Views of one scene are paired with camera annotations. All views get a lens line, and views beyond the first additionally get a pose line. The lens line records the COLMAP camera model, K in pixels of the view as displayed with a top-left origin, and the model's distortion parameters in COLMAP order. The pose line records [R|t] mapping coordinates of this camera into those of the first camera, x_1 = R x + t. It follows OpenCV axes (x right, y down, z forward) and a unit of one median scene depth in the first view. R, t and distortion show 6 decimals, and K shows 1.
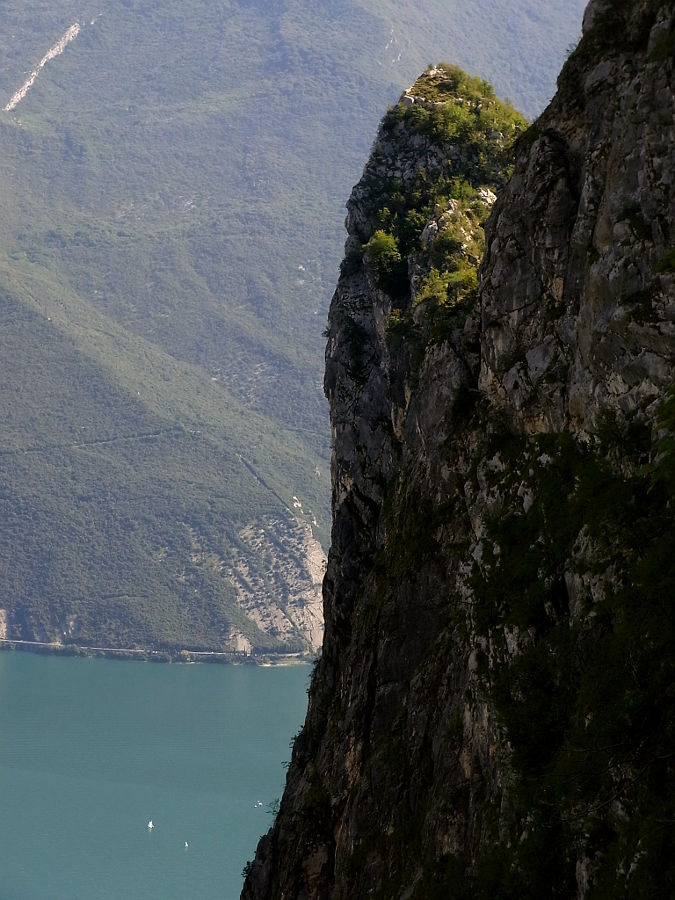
lens RADIAL K [[2707.8, 0, 329.1], [0, 2707.8, 445.6], [0, 0, 1]] dist [0.183121, 0.000000]
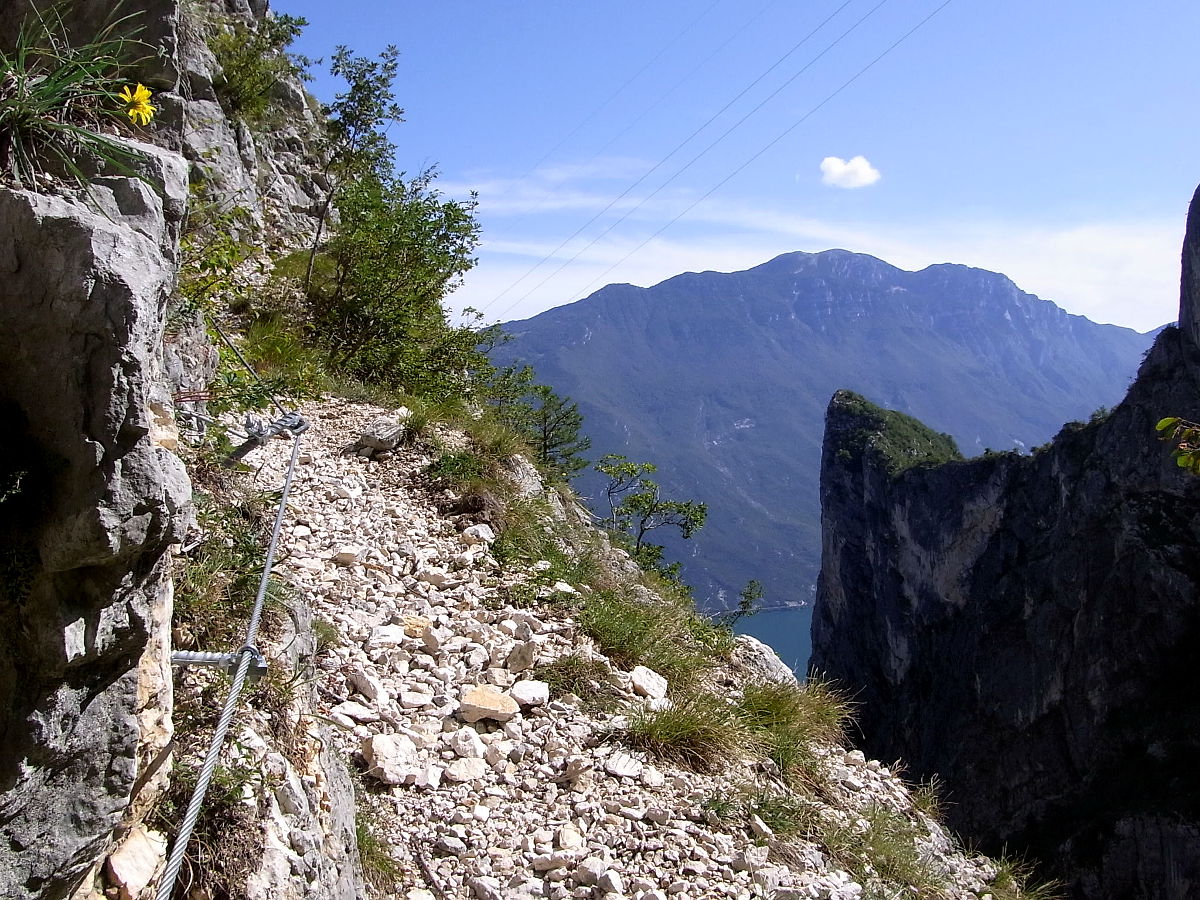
lens RADIAL K [[1159.9, 0, 599.9], [0, 1159.9, 452.1], [0, 0, 1]] dist [-0.047441, 0.000000]
pose [[0.994395, -0.084447, 0.063626, -0.310198], [0.089710, 0.992336, -0.084983, 0.003260], [-0.055961, 0.090215, 0.994349, -0.183089]]
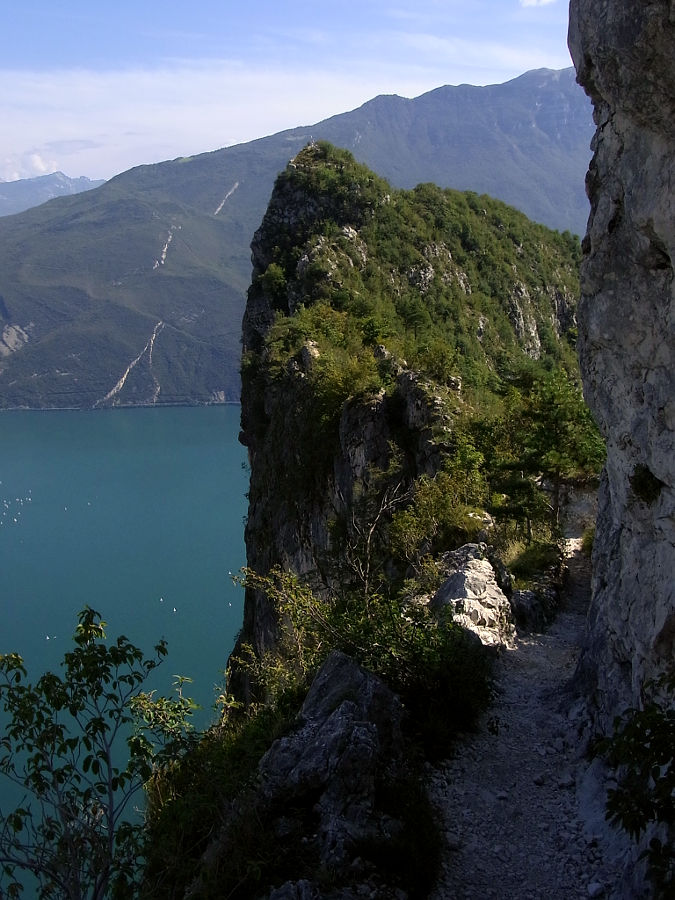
lens RADIAL K [[869.9, 0, 333.0], [0, 869.9, 442.8], [0, 0, 1]] dist [-0.047441, 0.000000]
pose [[0.997828, -0.064024, -0.015528, 0.050471], [0.065577, 0.987835, 0.141002, -0.050747], [0.006312, -0.141714, 0.989887, 0.566273]]
